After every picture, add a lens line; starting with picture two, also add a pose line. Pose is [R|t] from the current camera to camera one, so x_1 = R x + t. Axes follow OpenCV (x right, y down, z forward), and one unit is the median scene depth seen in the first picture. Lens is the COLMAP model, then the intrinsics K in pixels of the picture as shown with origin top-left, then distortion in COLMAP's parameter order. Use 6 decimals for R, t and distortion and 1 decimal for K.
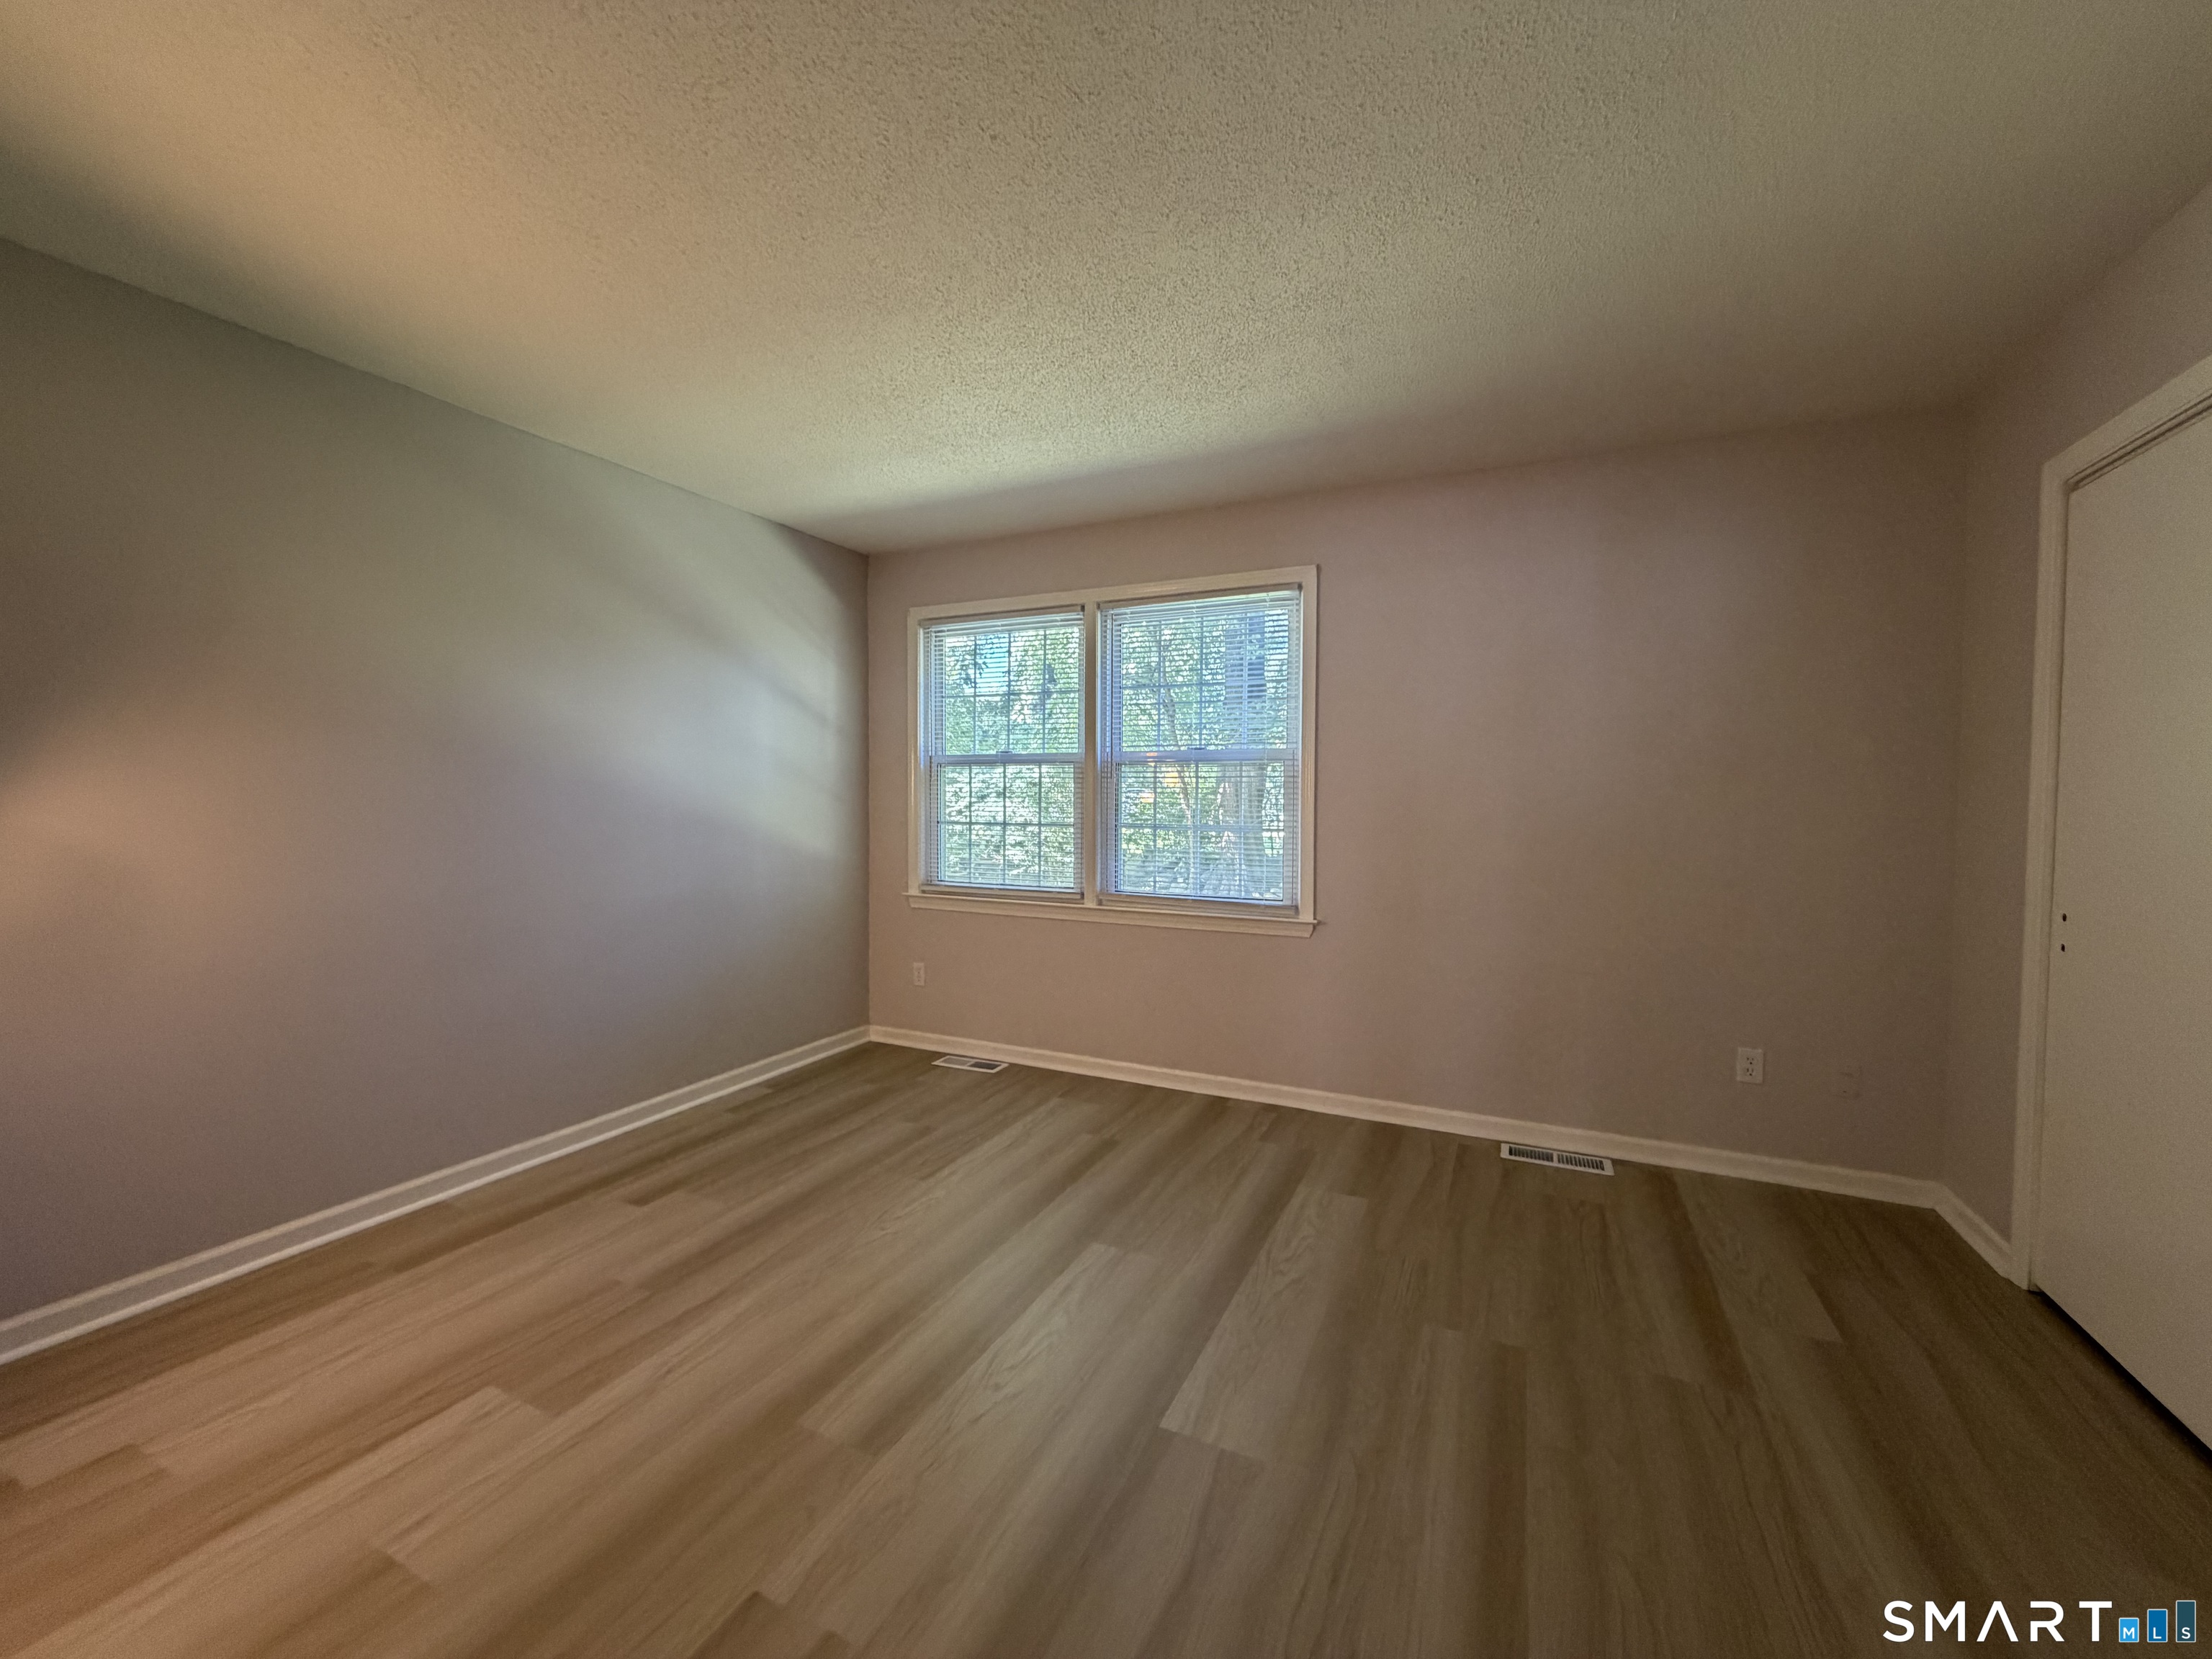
lens RADIAL K [[900.9, 0, 1106.0], [0, 900.9, 829.5], [0, 0, 1]] dist [0.001284, 0.000223]
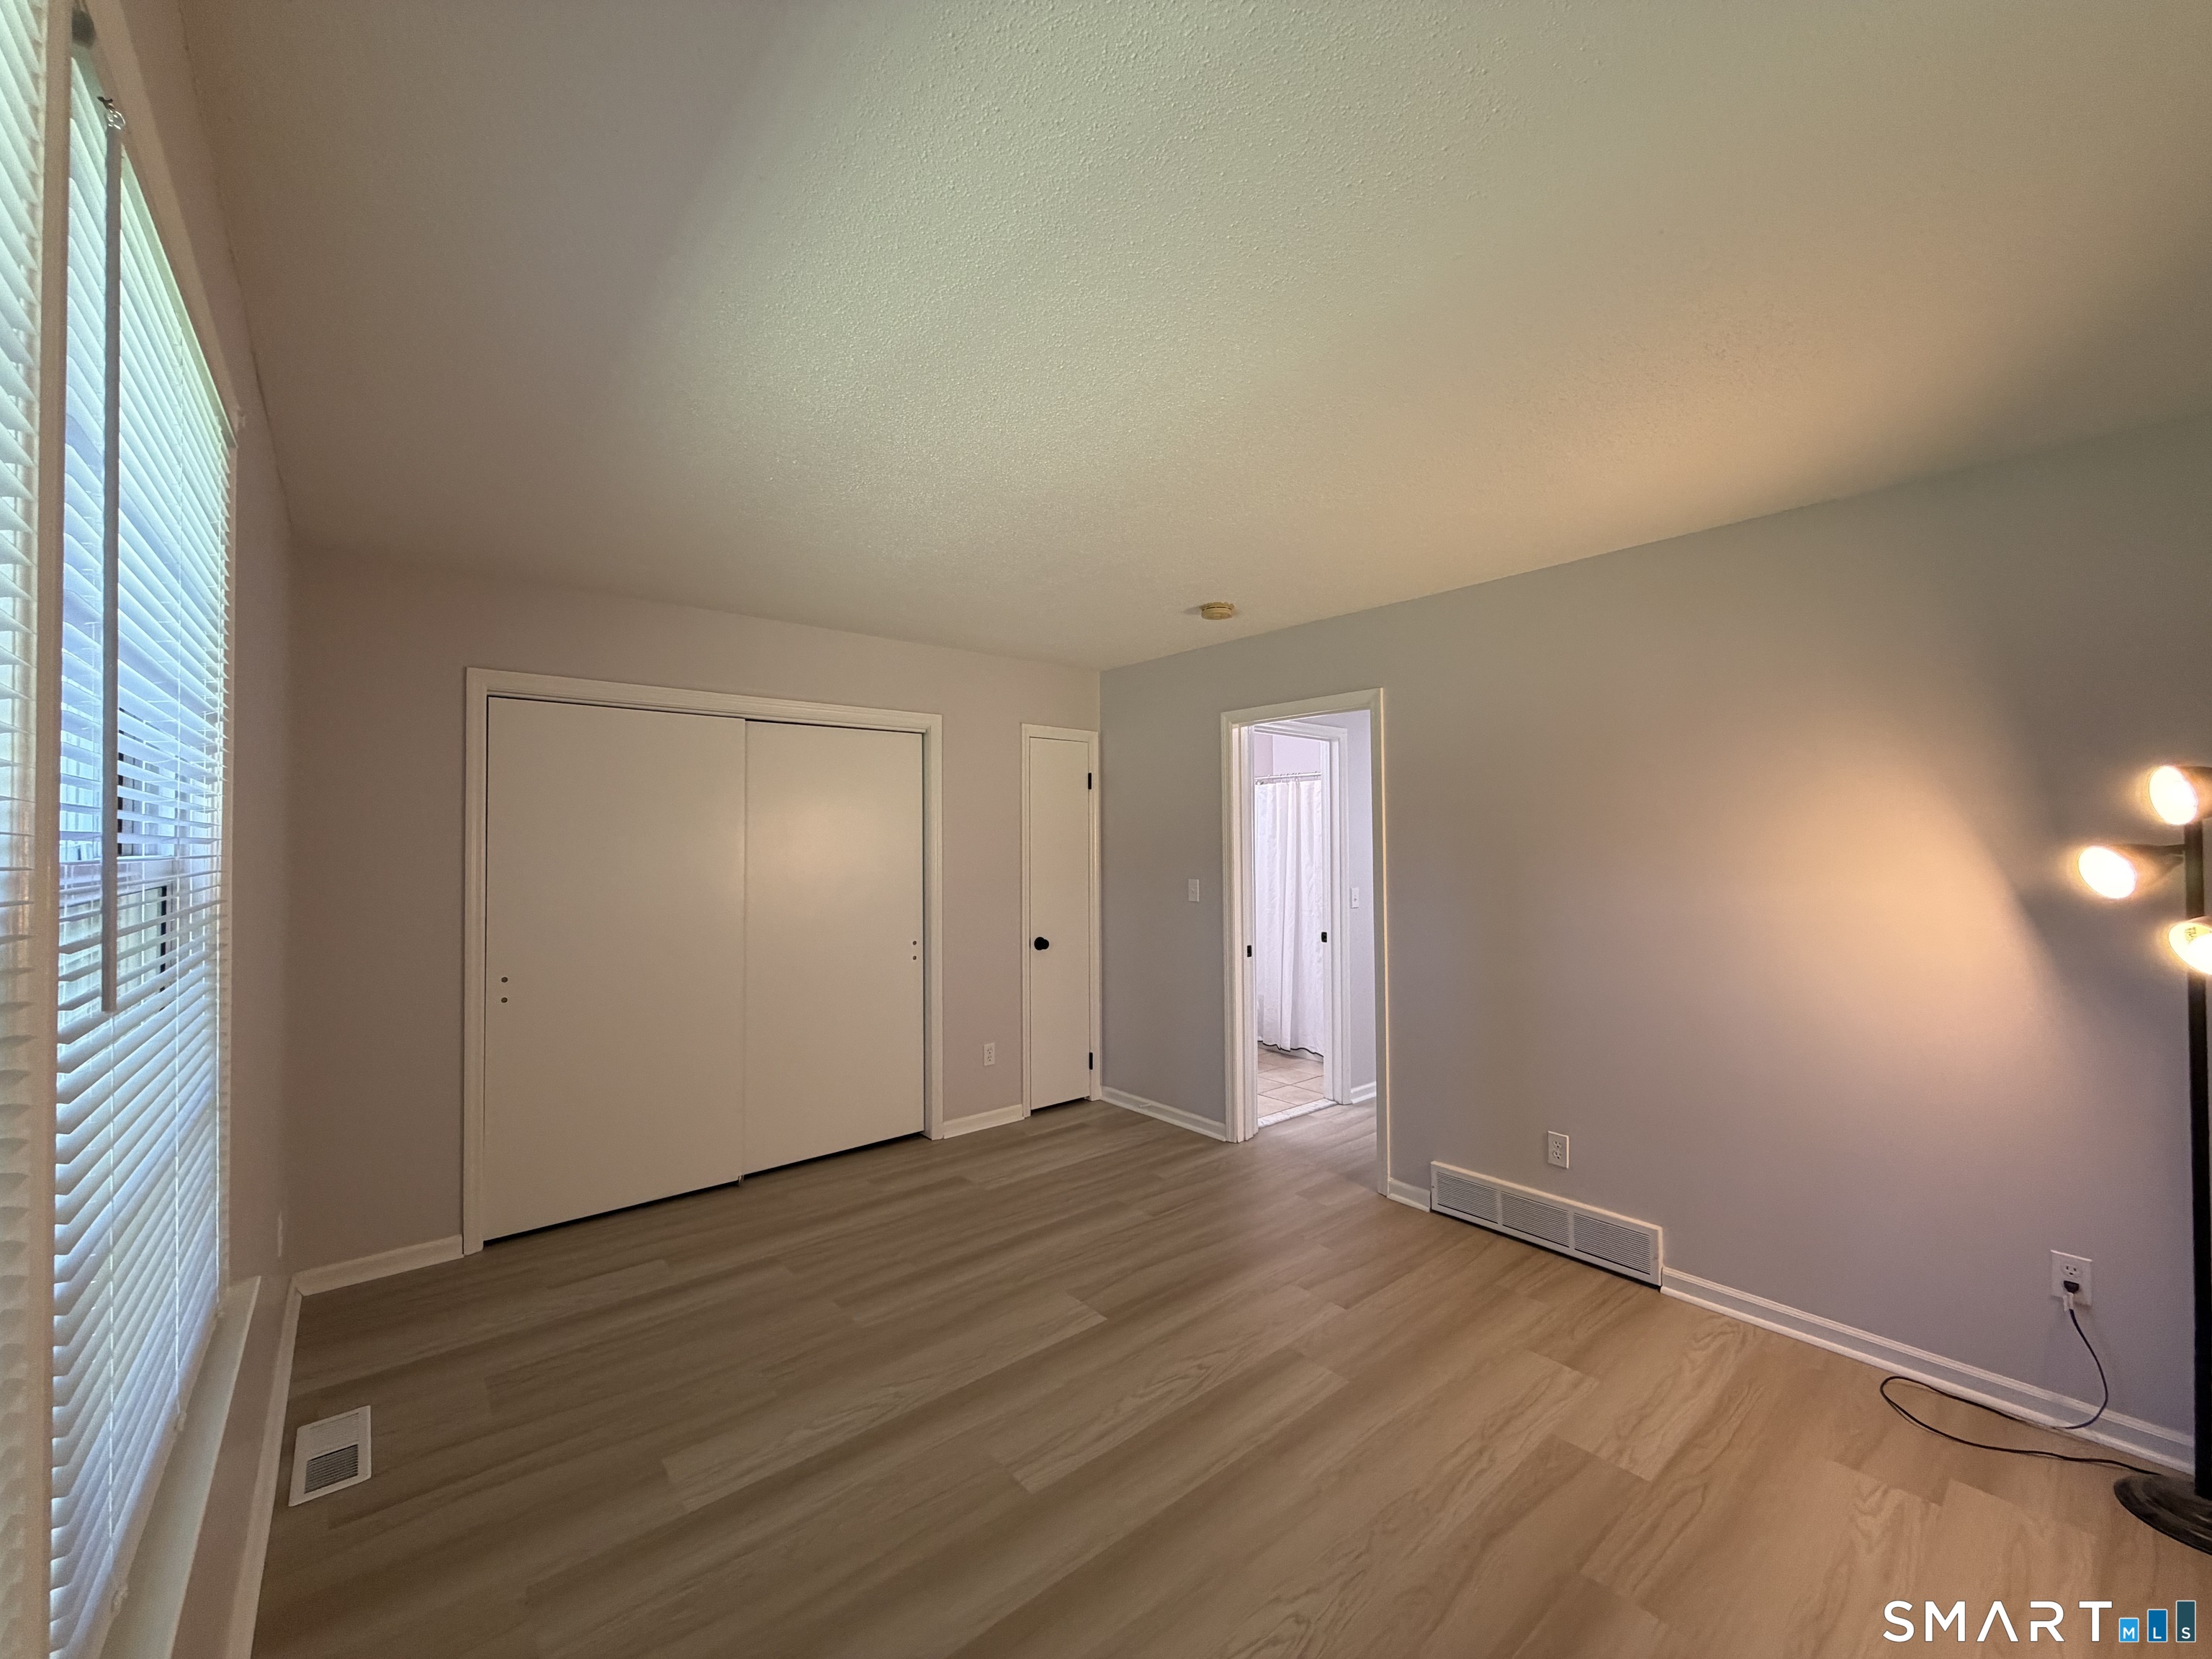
lens RADIAL K [[900.9, 0, 1106.0], [0, 900.9, 829.5], [0, 0, 1]] dist [0.001284, 0.000223]
pose [[-0.912958, 0.005095, 0.408021, -0.515600], [0.013634, 0.999745, 0.018022, -0.183639], [-0.407825, 0.022016, -0.912795, 2.157511]]
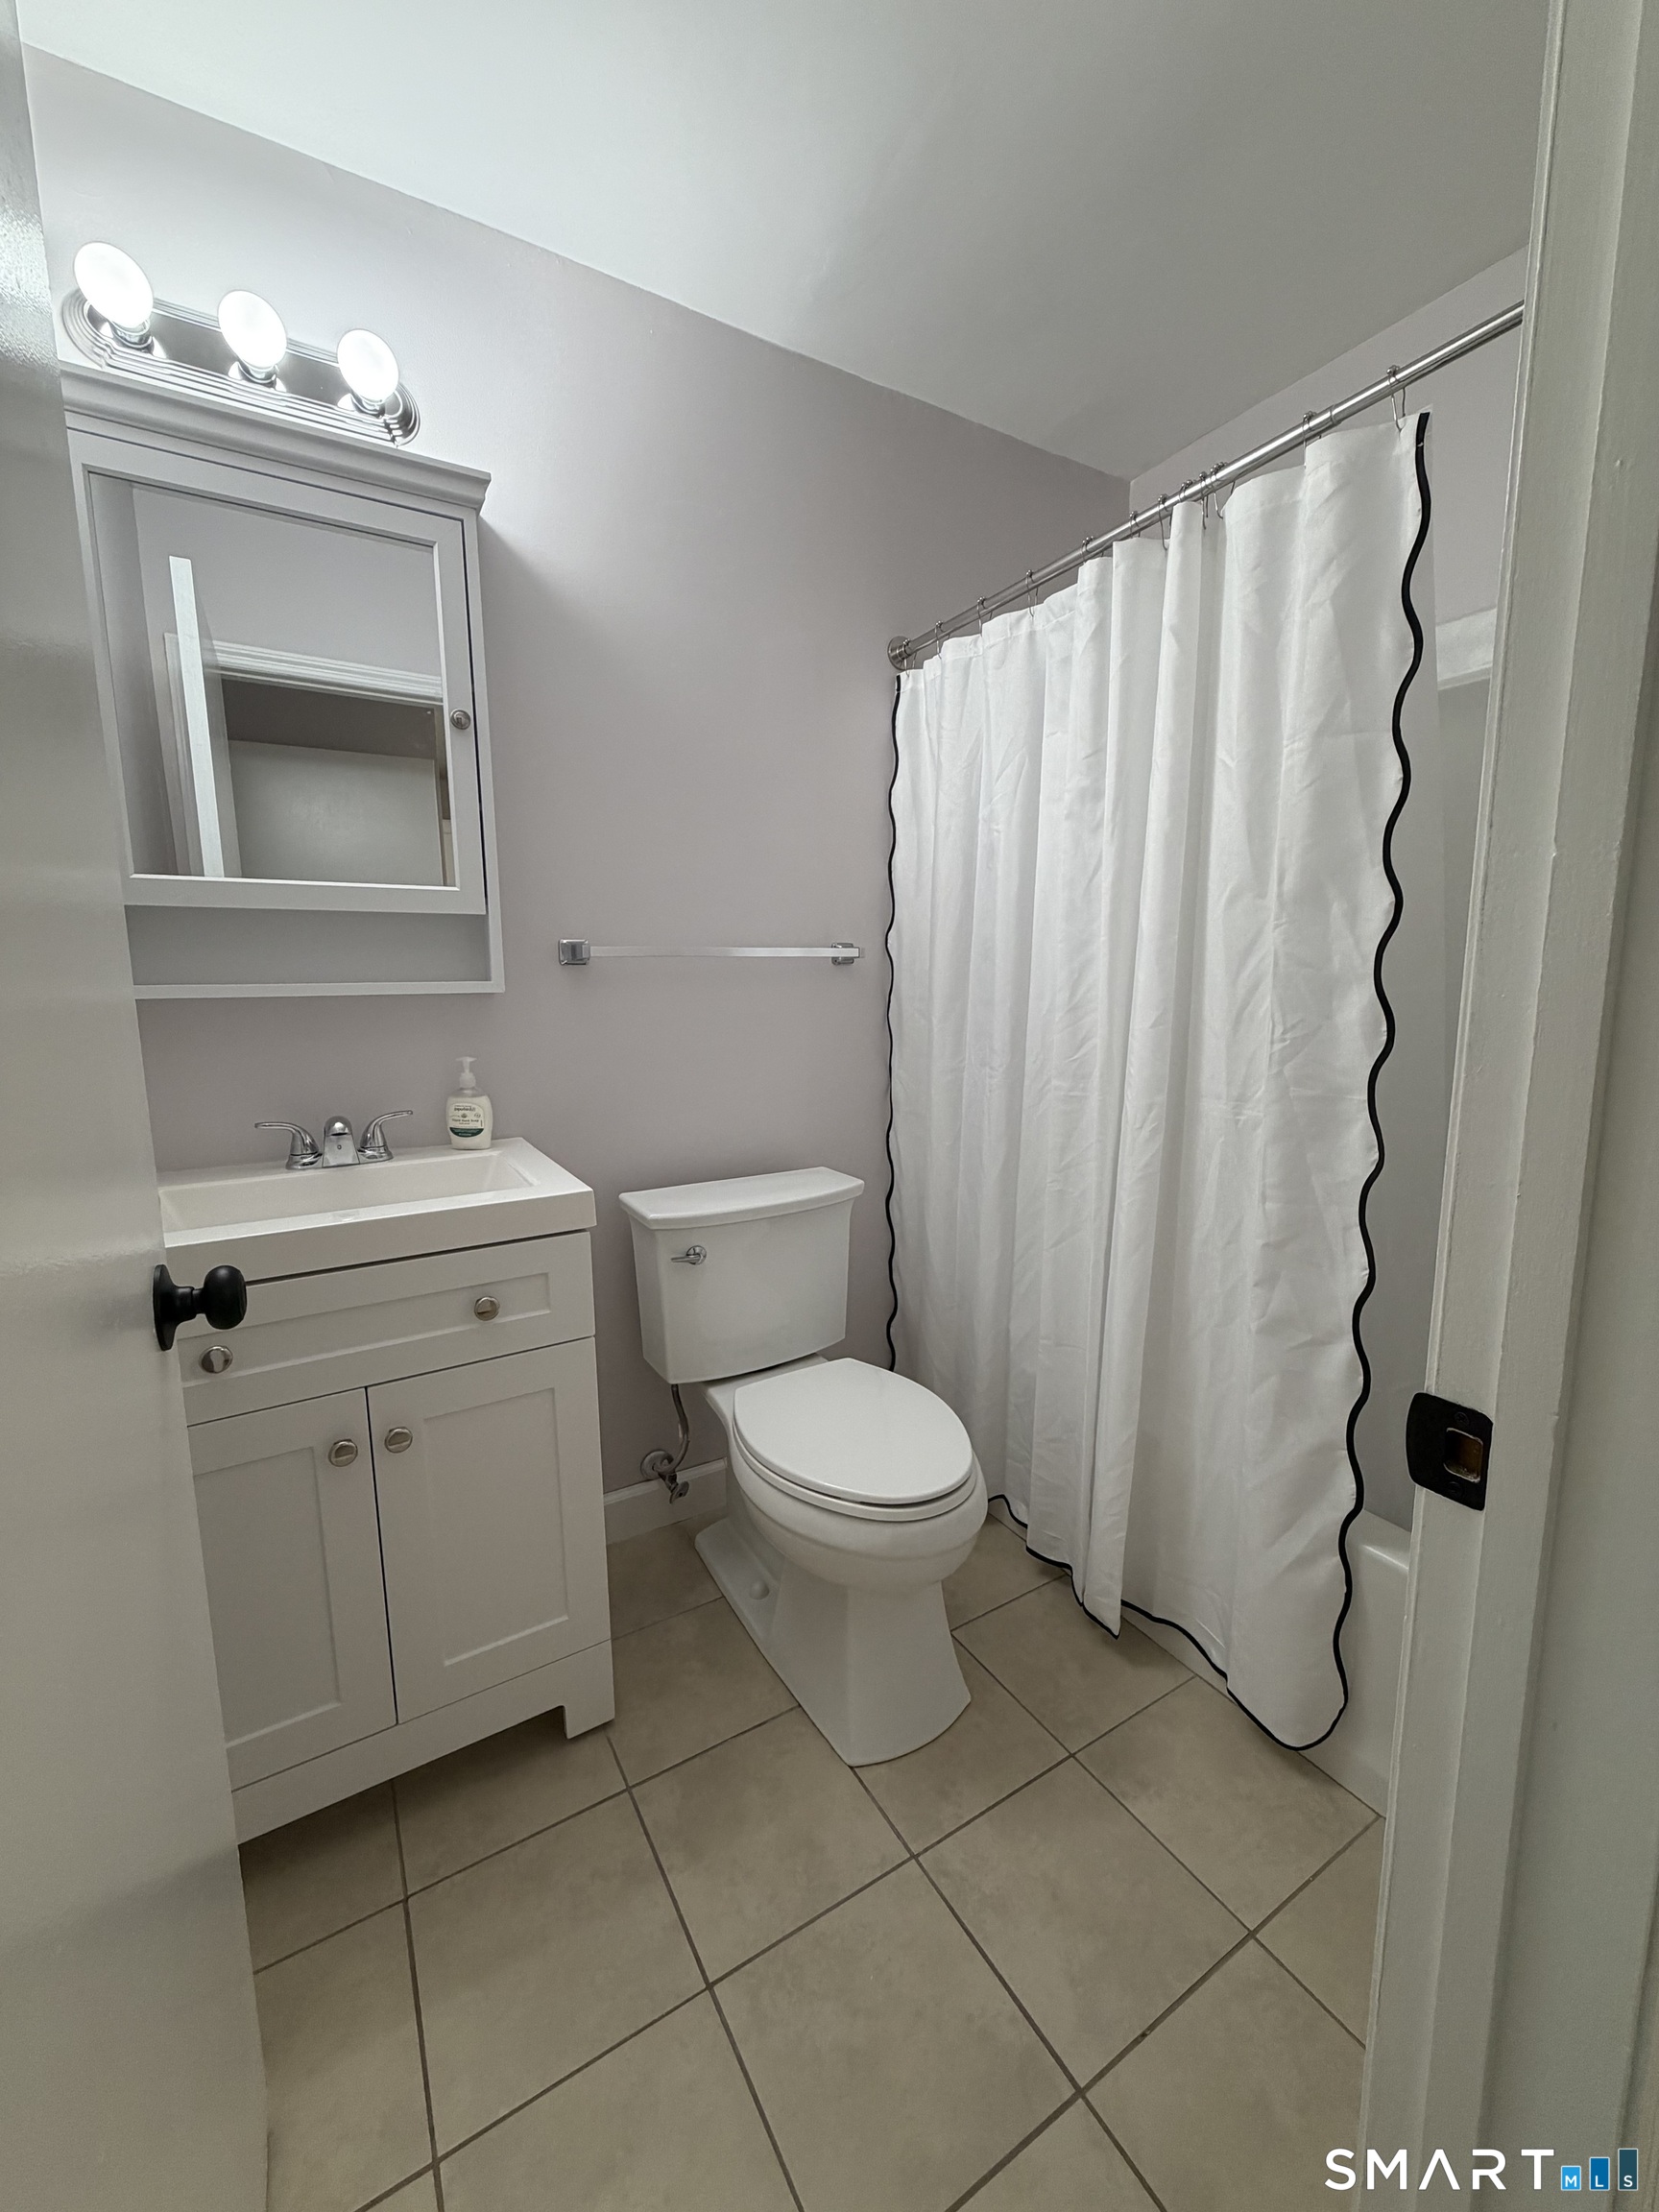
lens RADIAL K [[900.9, 0, 829.5], [0, 900.9, 1106.0], [0, 0, 1]] dist [0.001284, 0.000223]
pose [[-0.840570, -0.074848, 0.536507, -0.217256], [0.025860, 0.983735, 0.177757, -0.058907], [-0.541085, 0.163291, -0.824963, 0.792192]]
